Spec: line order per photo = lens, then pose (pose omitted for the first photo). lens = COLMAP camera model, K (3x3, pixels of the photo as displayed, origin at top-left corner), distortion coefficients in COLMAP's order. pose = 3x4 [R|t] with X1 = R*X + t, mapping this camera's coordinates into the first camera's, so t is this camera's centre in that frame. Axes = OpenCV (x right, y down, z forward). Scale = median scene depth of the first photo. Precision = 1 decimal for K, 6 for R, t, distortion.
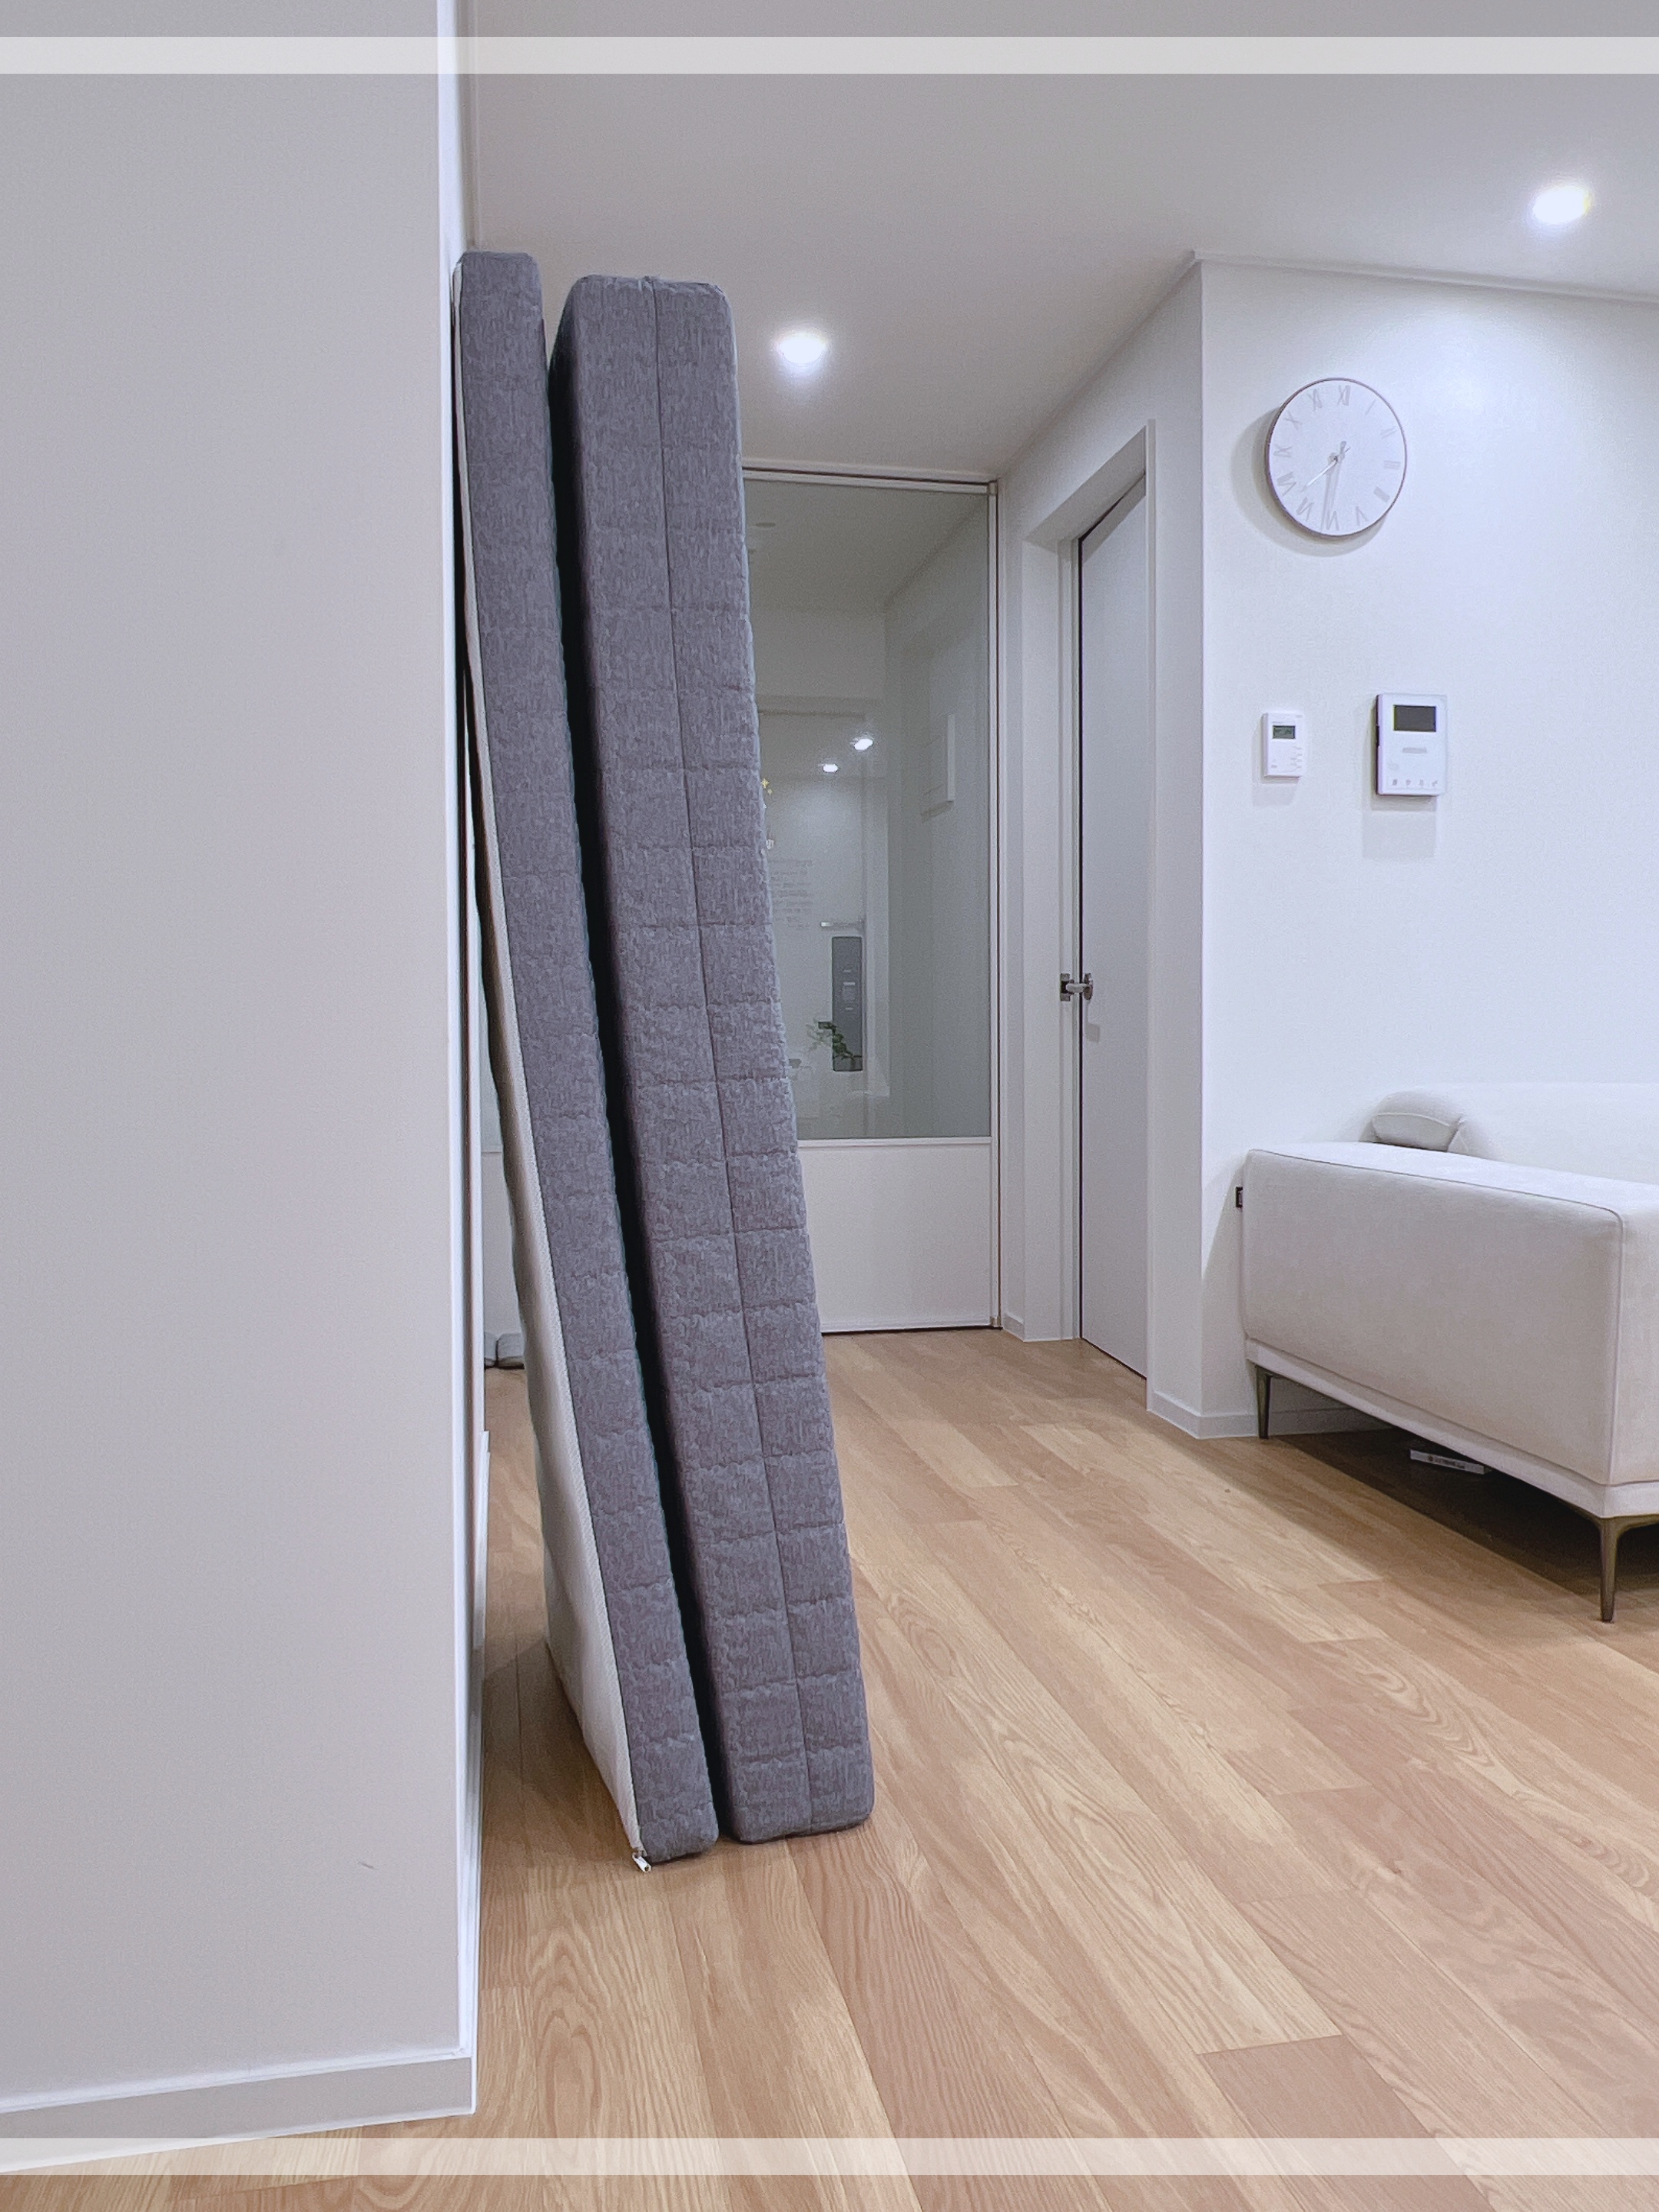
lens RADIAL K [[1673.1, 0, 829.7], [0, 1673.1, 1081.1], [0, 0, 1]] dist [-0.005657, -0.002504]
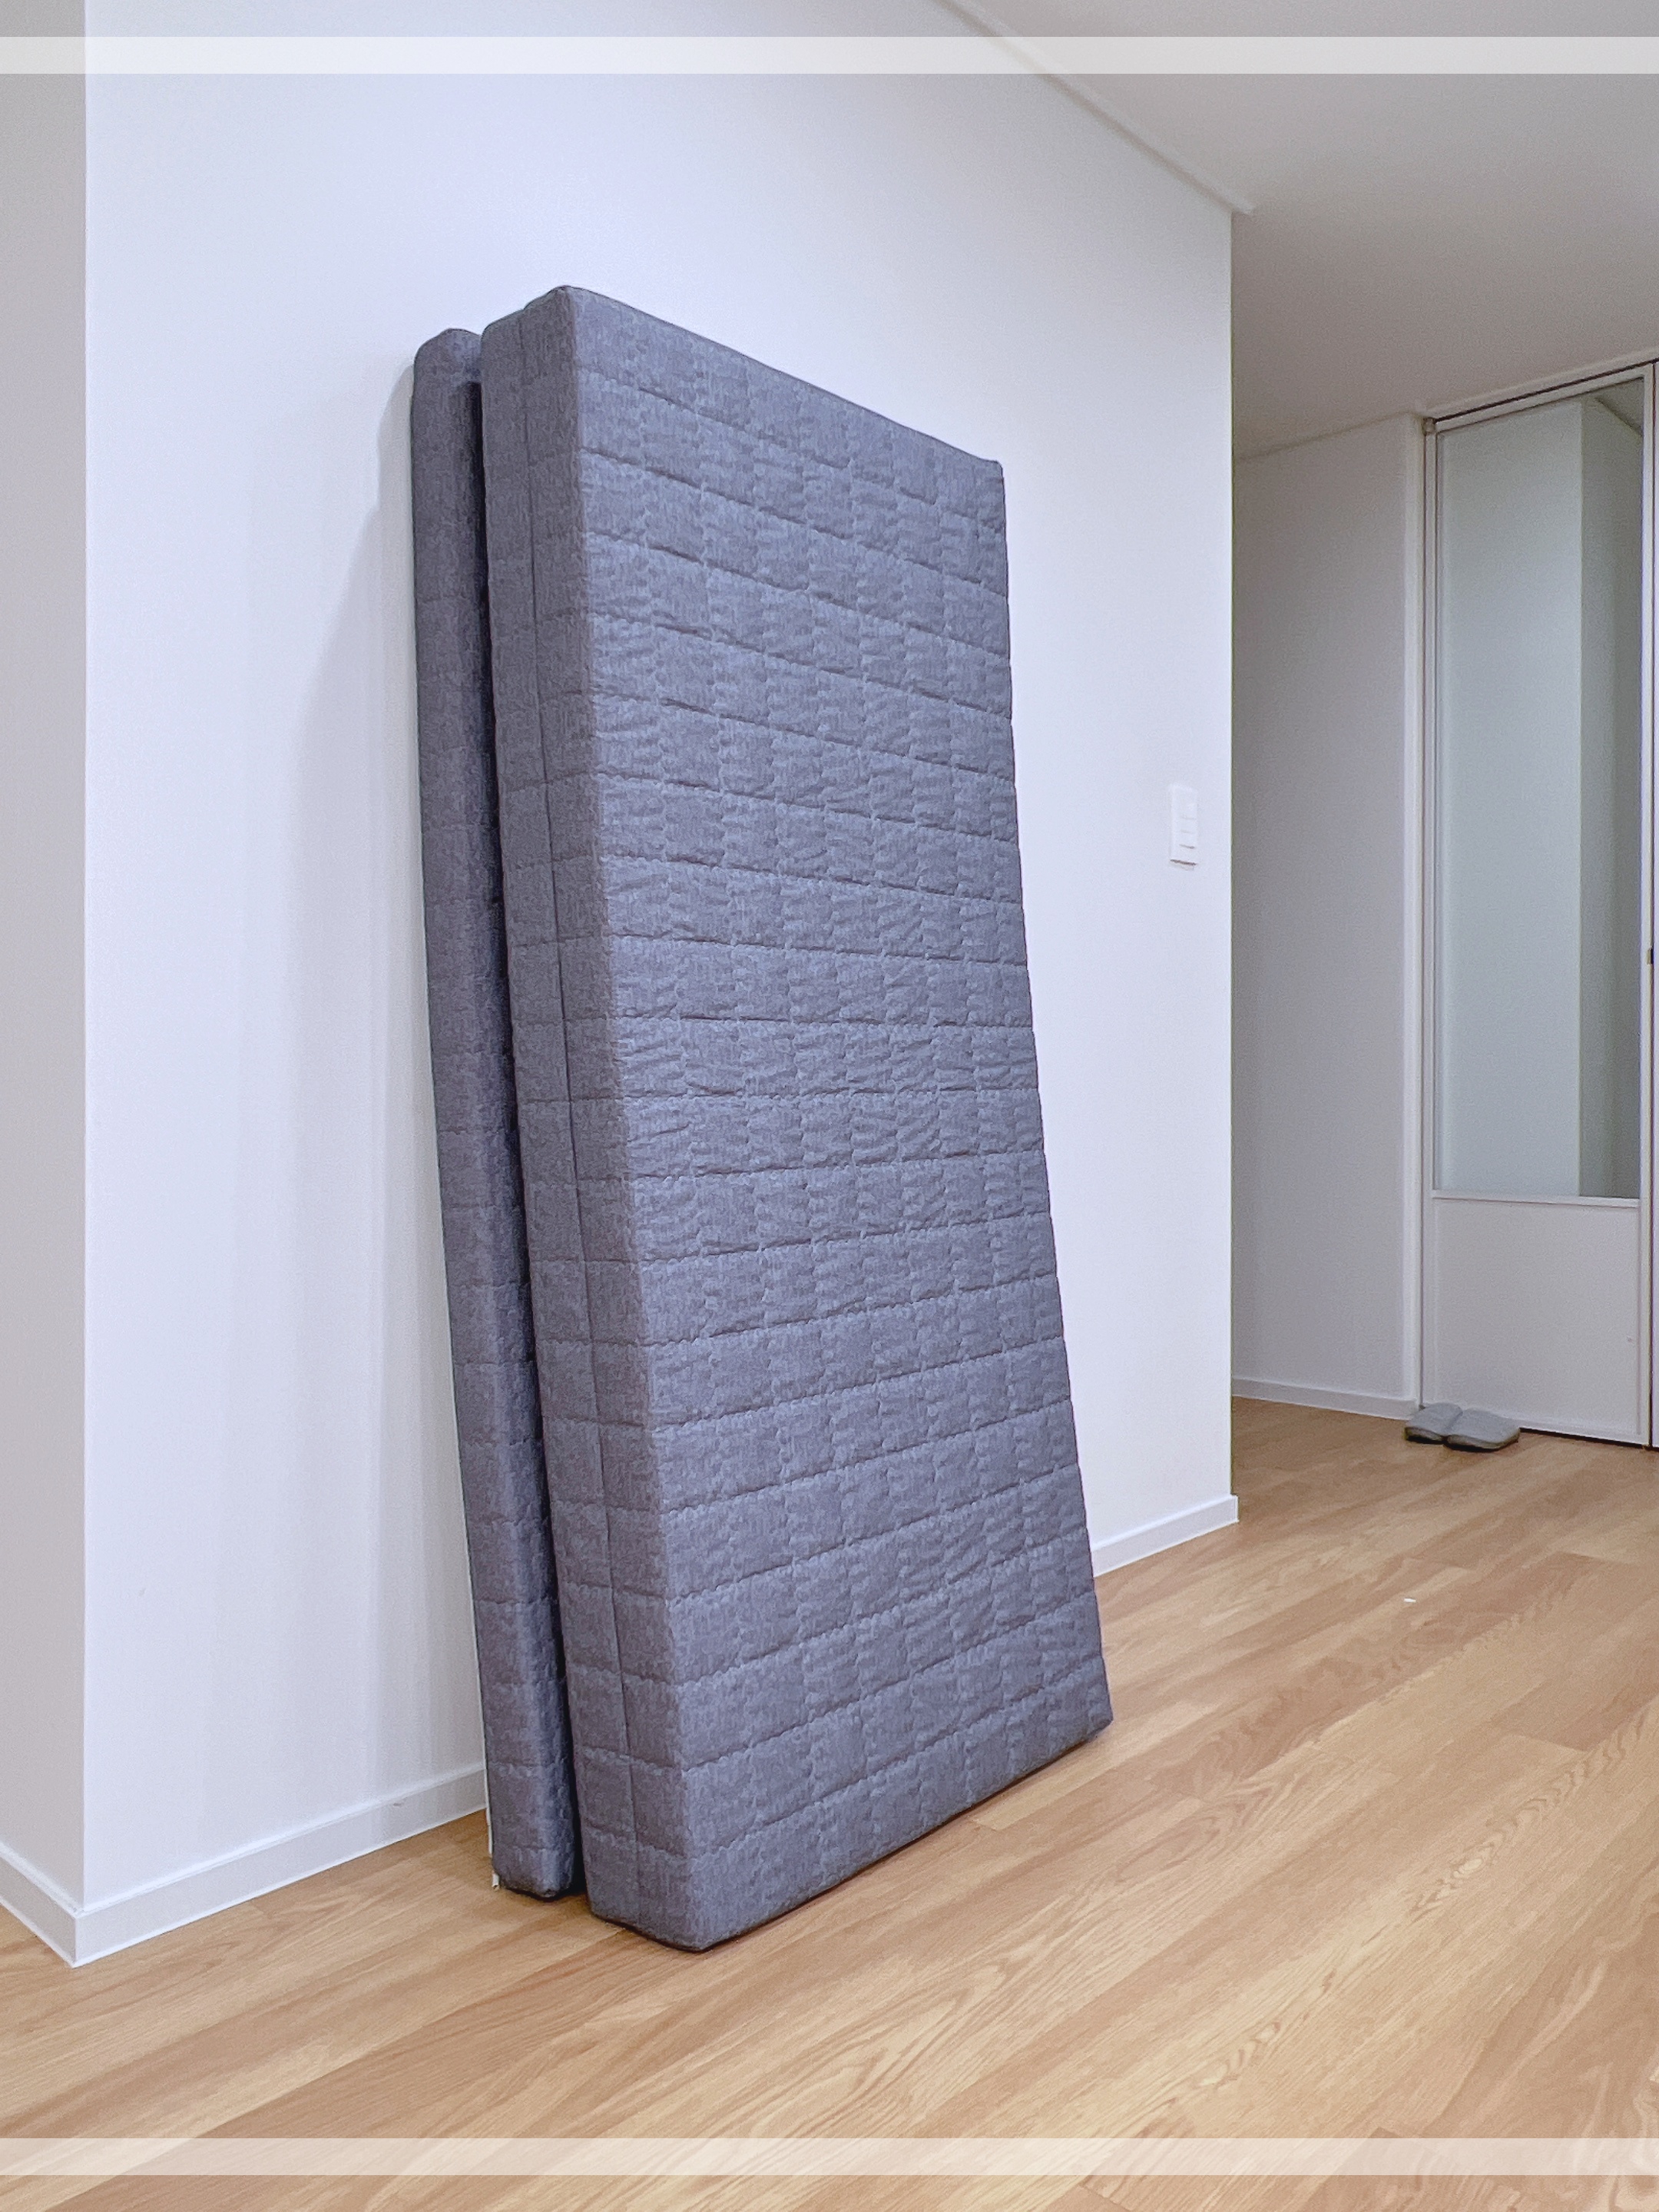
lens RADIAL K [[1673.1, 0, 829.7], [0, 1673.1, 1081.1], [0, 0, 1]] dist [-0.005657, -0.002504]
pose [[0.582982, 0.005530, -0.812466, 0.795591], [-0.024427, 0.999644, -0.010724, -0.004734], [0.812118, 0.026098, 0.582909, 0.553674]]
